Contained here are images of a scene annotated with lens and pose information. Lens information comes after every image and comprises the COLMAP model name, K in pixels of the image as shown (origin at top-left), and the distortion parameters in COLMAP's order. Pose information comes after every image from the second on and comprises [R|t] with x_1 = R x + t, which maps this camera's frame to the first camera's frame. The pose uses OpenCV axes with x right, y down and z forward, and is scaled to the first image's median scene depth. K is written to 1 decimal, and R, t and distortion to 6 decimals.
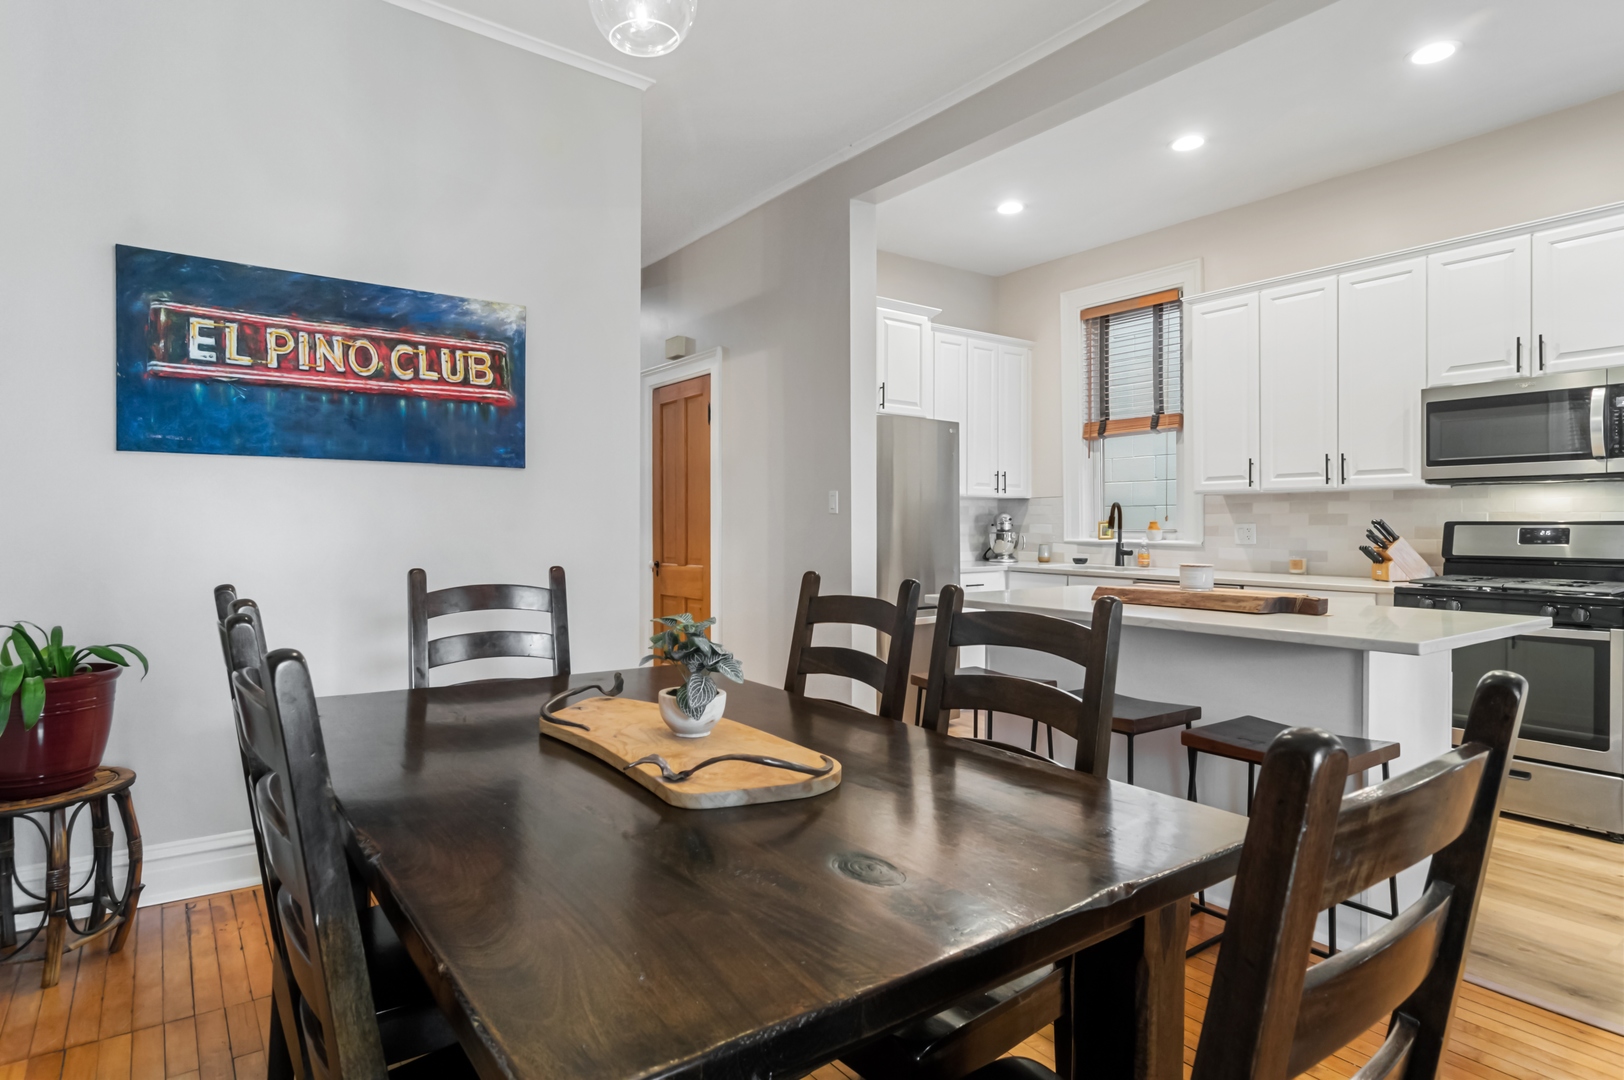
lens RADIAL K [[893.0, 0, 802.4], [0, 893.0, 528.7], [0, 0, 1]] dist [-0.001810, 0.003067]
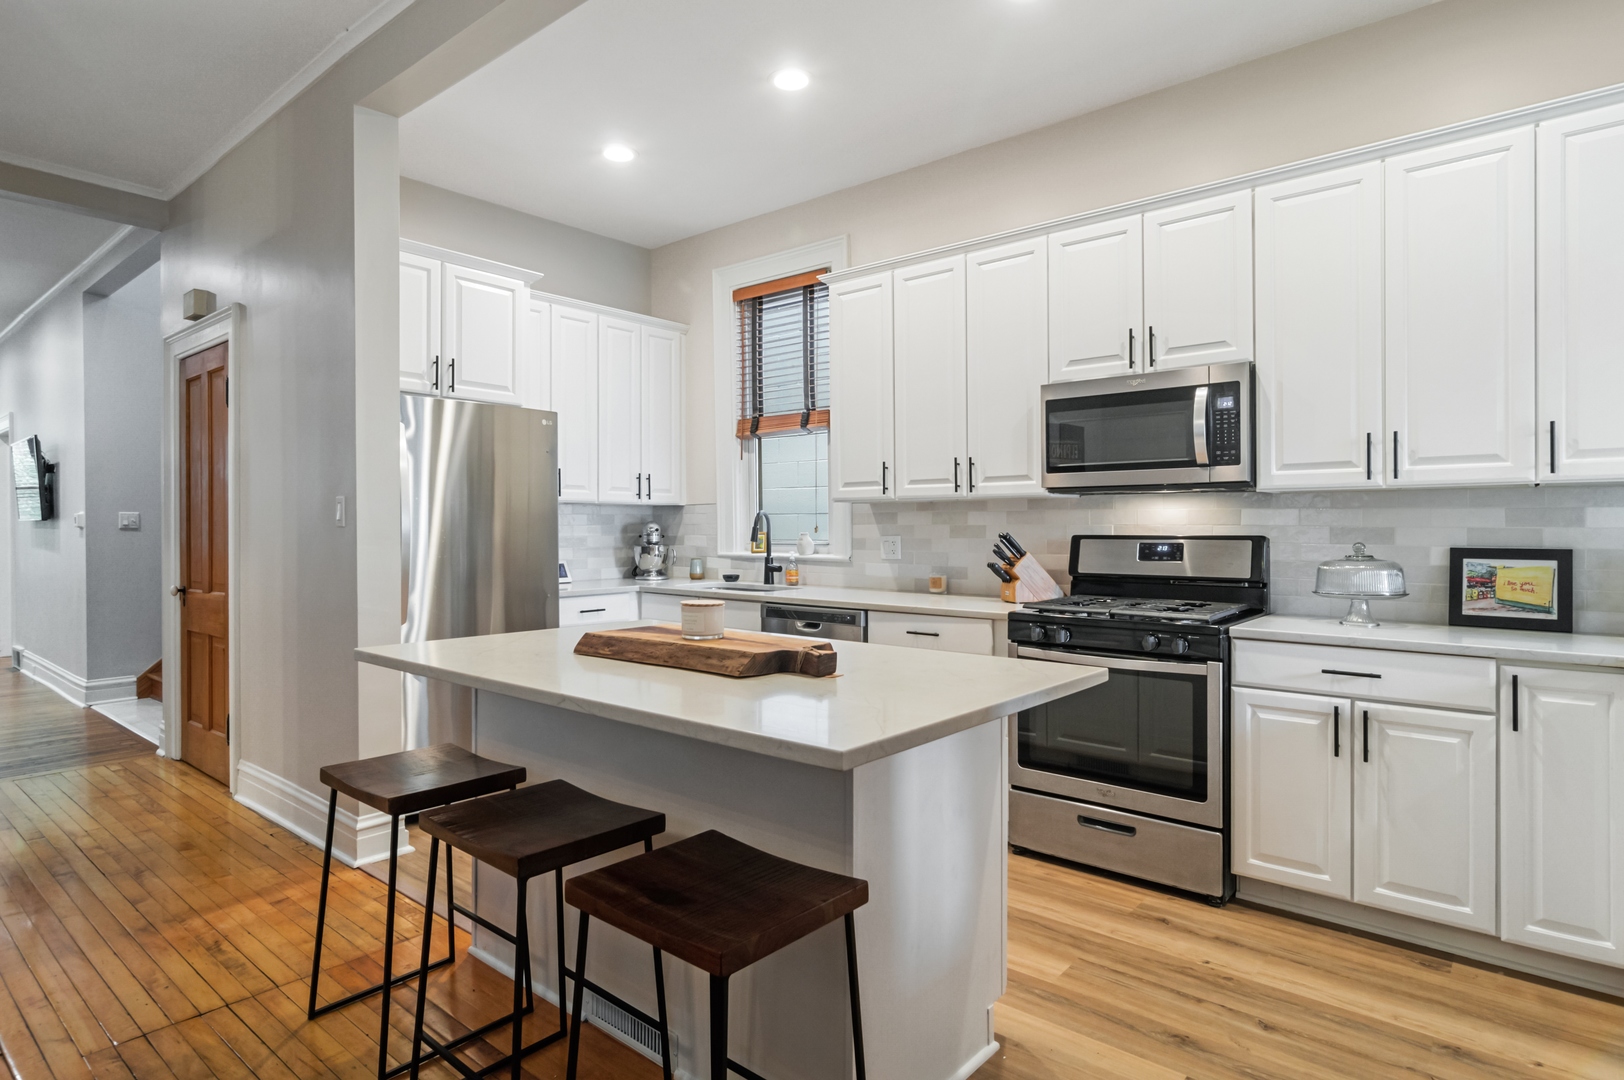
lens RADIAL K [[893.0, 0, 813.8], [0, 893.0, 524.9], [0, 0, 1]] dist [-0.001810, 0.003067]
pose [[0.971311, -0.001139, 0.237811, 0.245752], [0.002999, 0.999968, -0.007459, -0.011890], [-0.237795, 0.007958, 0.971283, 0.185265]]
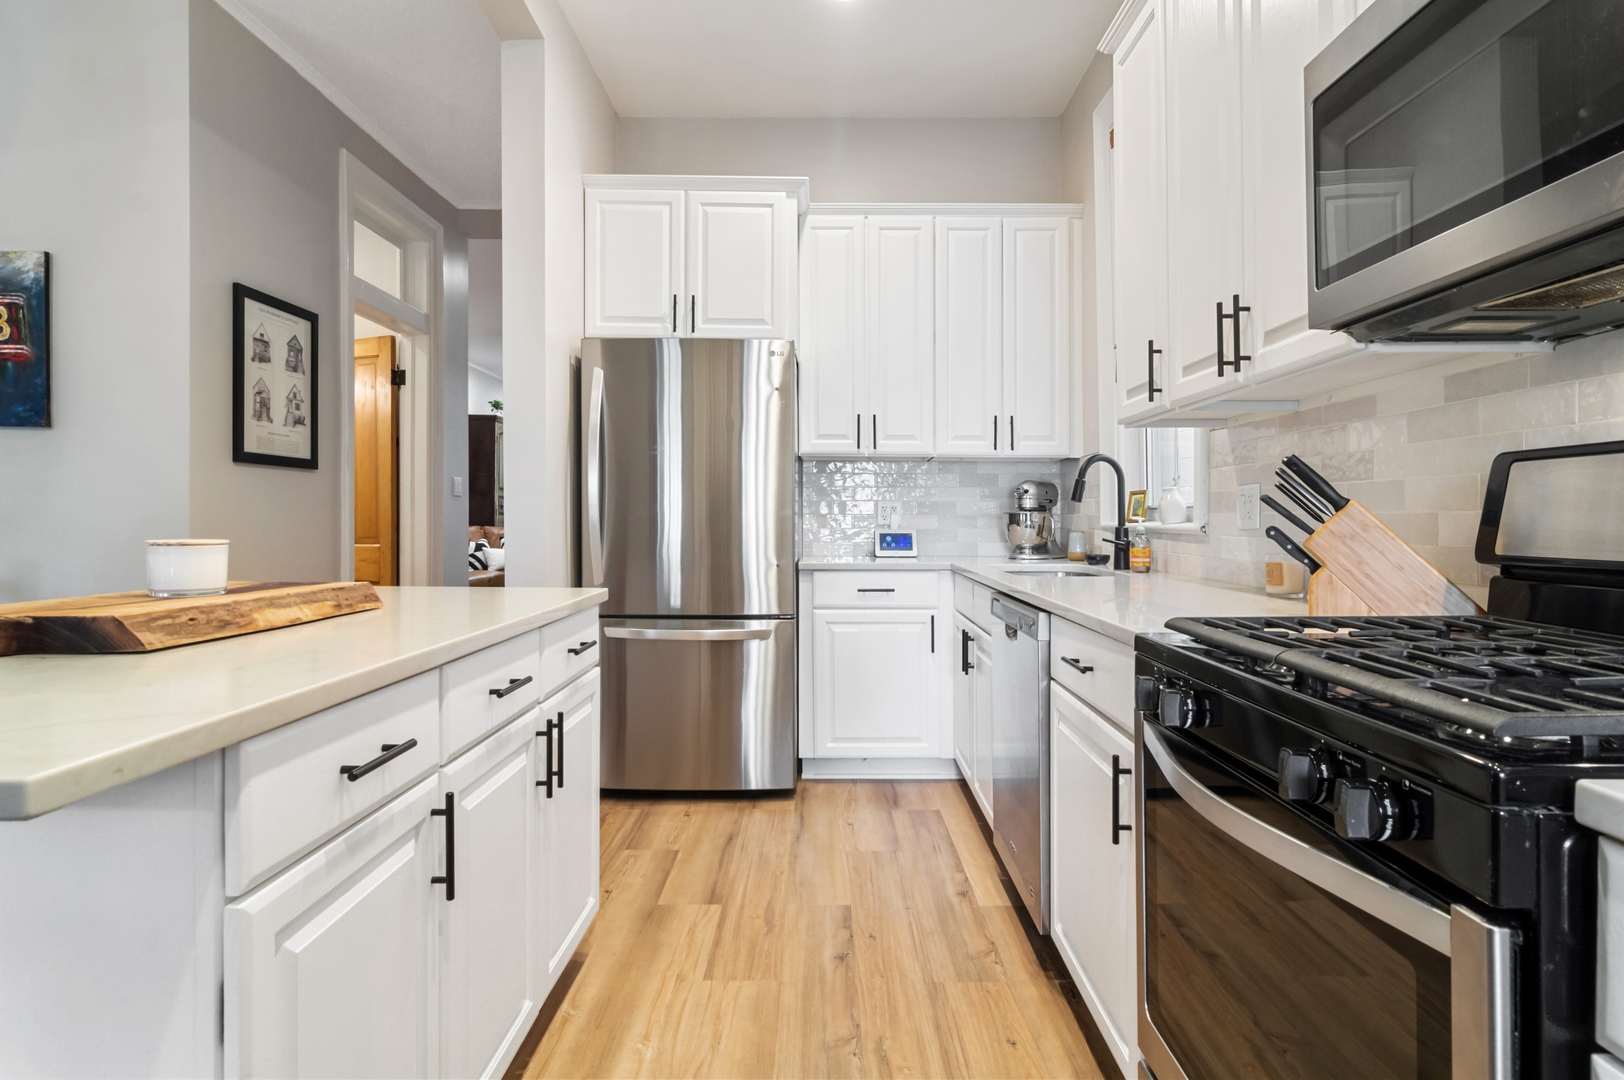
lens RADIAL K [[893.0, 0, 819.6], [0, 893.0, 524.7], [0, 0, 1]] dist [-0.001810, 0.003067]
pose [[0.807877, 0.008061, -0.589296, 0.684921], [-0.008981, 0.999959, 0.001366, 0.019276], [0.589283, 0.004189, 0.807916, 0.564676]]
